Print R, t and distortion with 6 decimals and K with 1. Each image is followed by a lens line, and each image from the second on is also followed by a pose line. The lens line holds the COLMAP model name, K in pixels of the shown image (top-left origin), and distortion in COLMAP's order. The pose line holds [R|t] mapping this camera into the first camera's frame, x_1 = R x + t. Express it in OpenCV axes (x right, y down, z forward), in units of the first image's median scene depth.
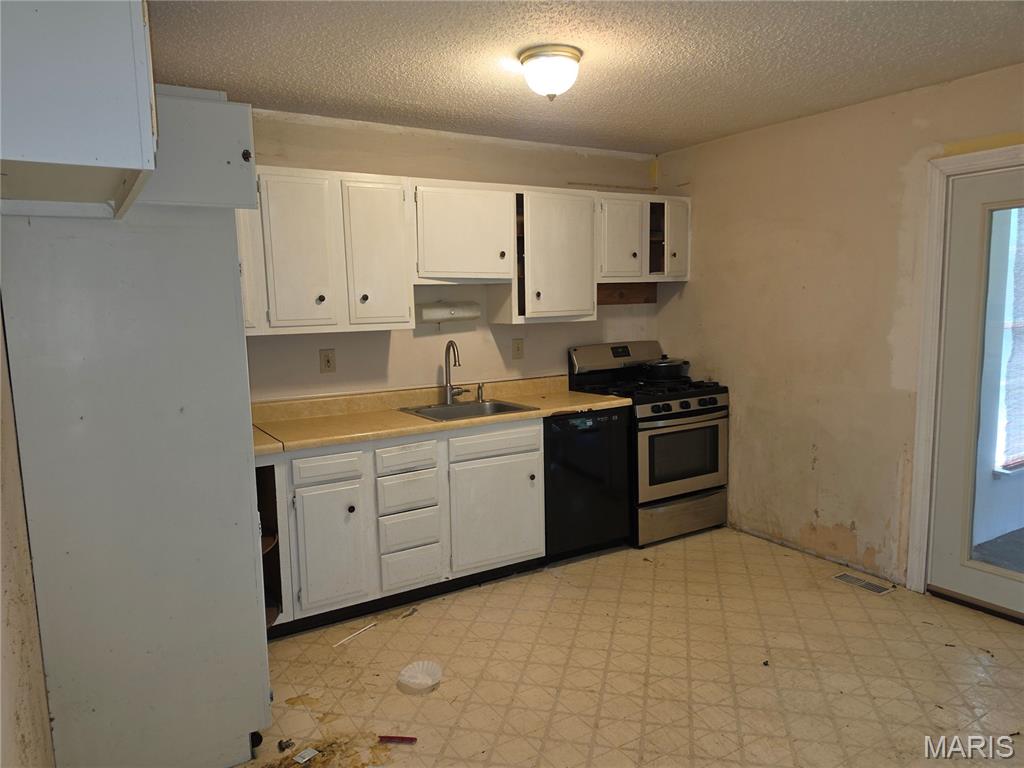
lens RADIAL K [[712.6, 0, 512.0], [0, 712.6, 384.0], [0, 0, 1]] dist [0.064975, -0.098007]
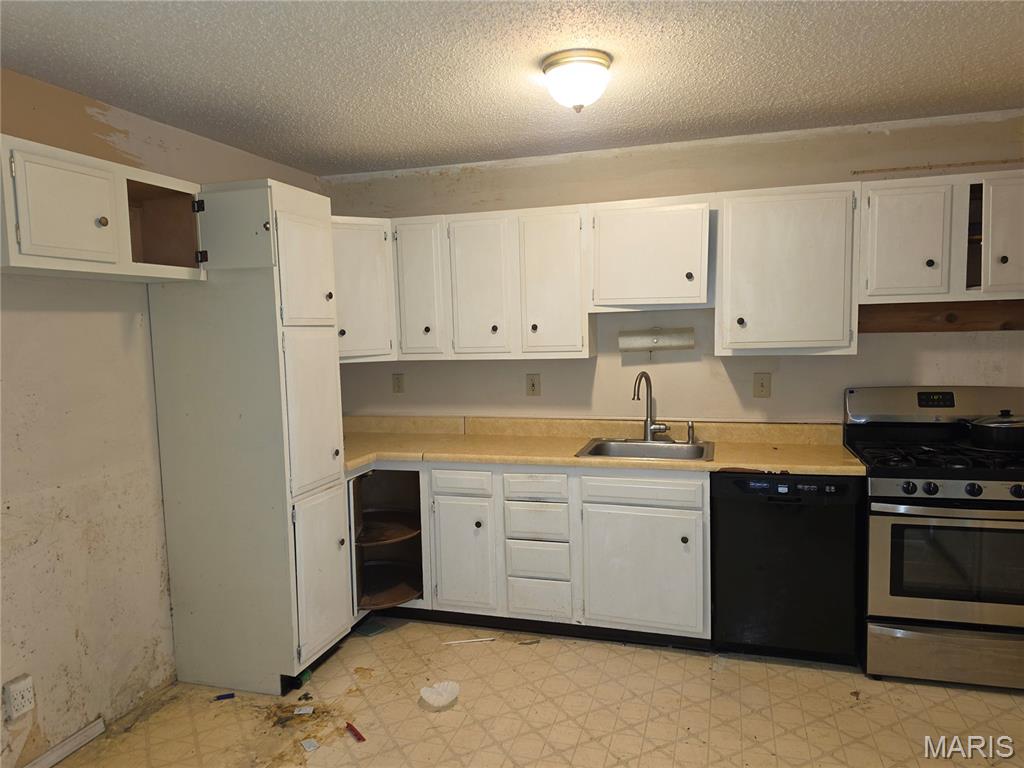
lens RADIAL K [[712.6, 0, 512.0], [0, 712.6, 384.0], [0, 0, 1]] dist [0.064975, -0.098007]
pose [[0.653720, 0.070538, -0.753442, 0.519563], [-0.078425, 0.996600, 0.025257, -0.057645], [0.752662, 0.042578, 0.657029, 0.280239]]
